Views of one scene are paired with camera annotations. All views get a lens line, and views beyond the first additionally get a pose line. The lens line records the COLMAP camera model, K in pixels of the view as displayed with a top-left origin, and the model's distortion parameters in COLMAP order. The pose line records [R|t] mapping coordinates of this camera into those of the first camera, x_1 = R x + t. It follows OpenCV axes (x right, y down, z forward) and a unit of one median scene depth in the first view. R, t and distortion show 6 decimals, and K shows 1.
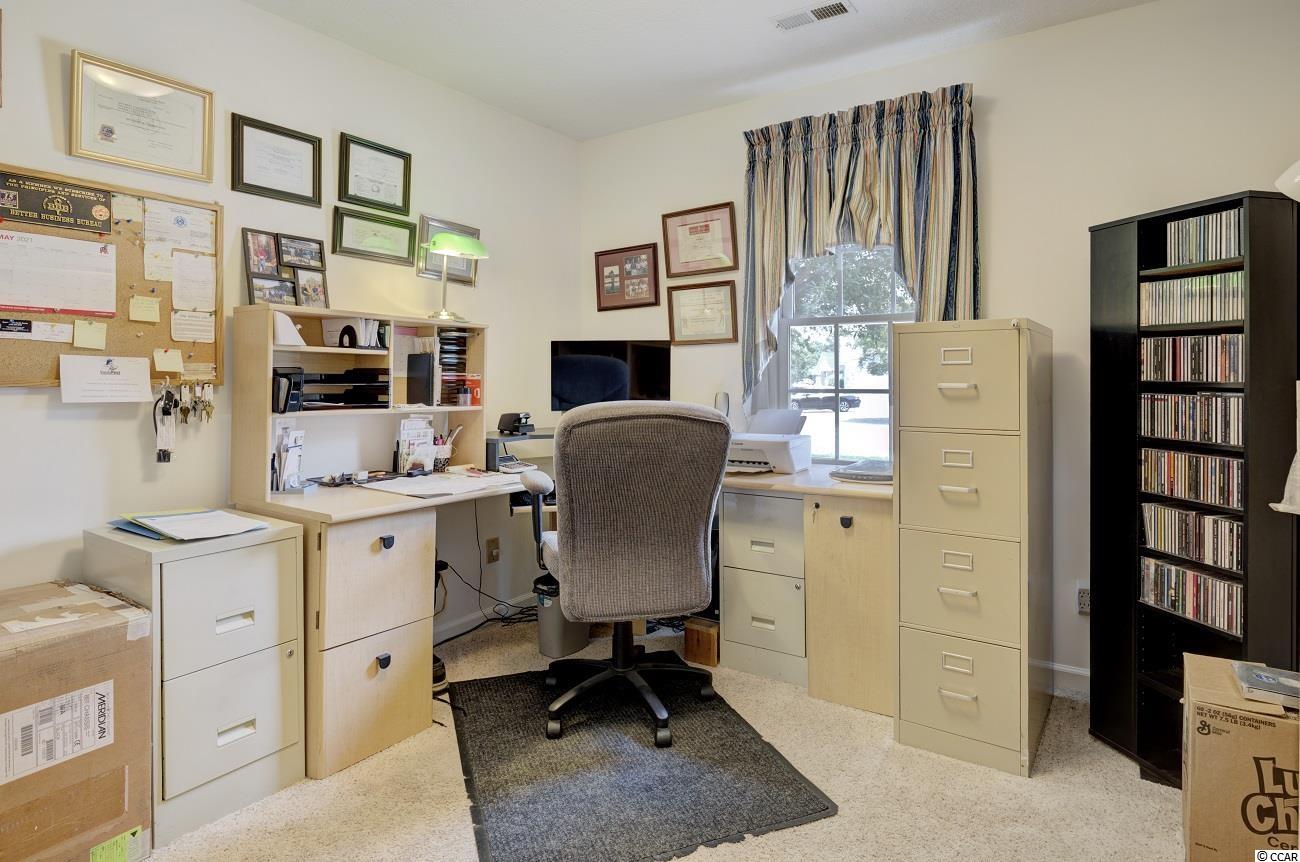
lens RADIAL K [[700.9, 0, 659.5], [0, 700.9, 378.4], [0, 0, 1]] dist [-0.002790, 0.000713]
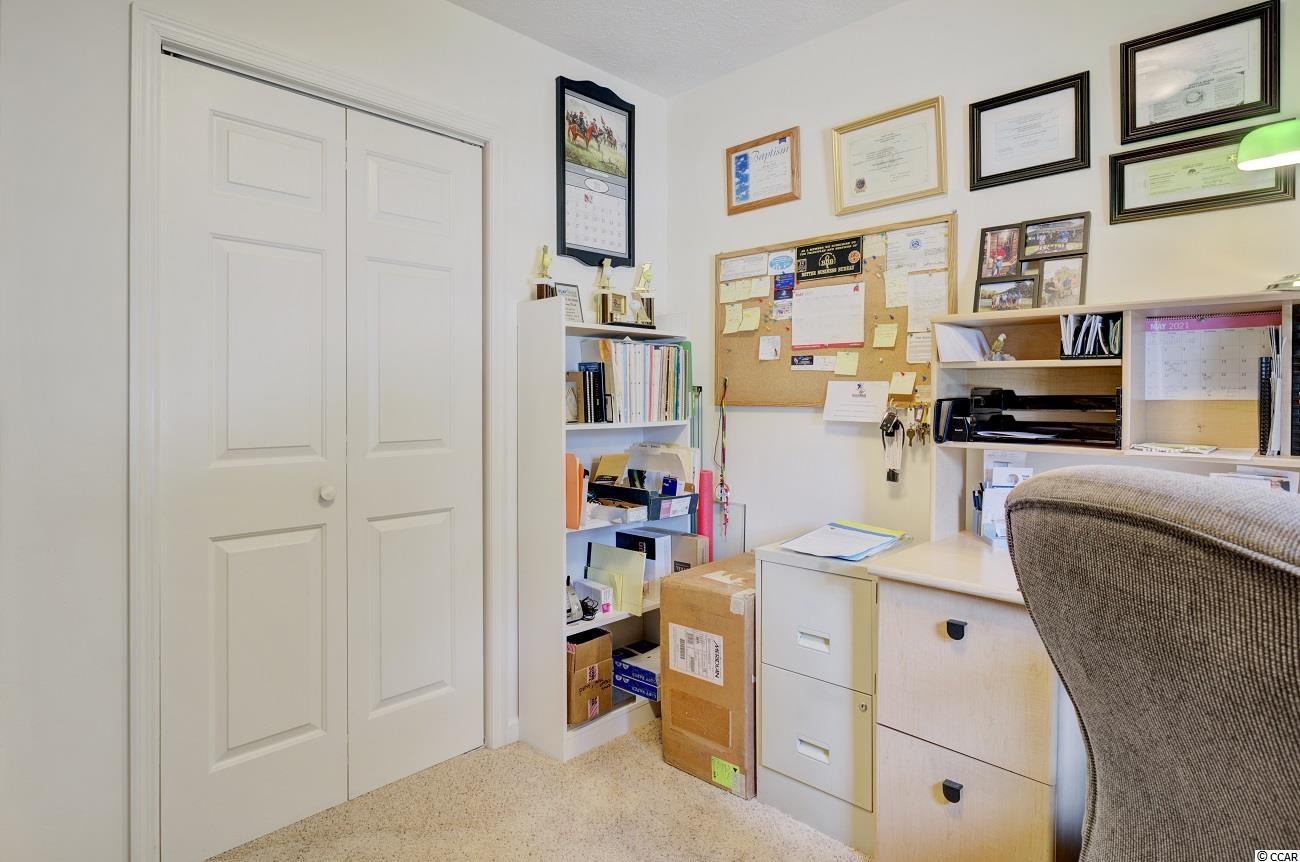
lens RADIAL K [[700.9, 0, 657.4], [0, 700.9, 400.6], [0, 0, 1]] dist [-0.002790, 0.000713]
pose [[-0.166794, 0.007614, -0.985962, 0.368716], [0.001362, 0.999971, 0.007492, -0.008334], [0.985991, -0.000093, -0.166800, 0.810447]]
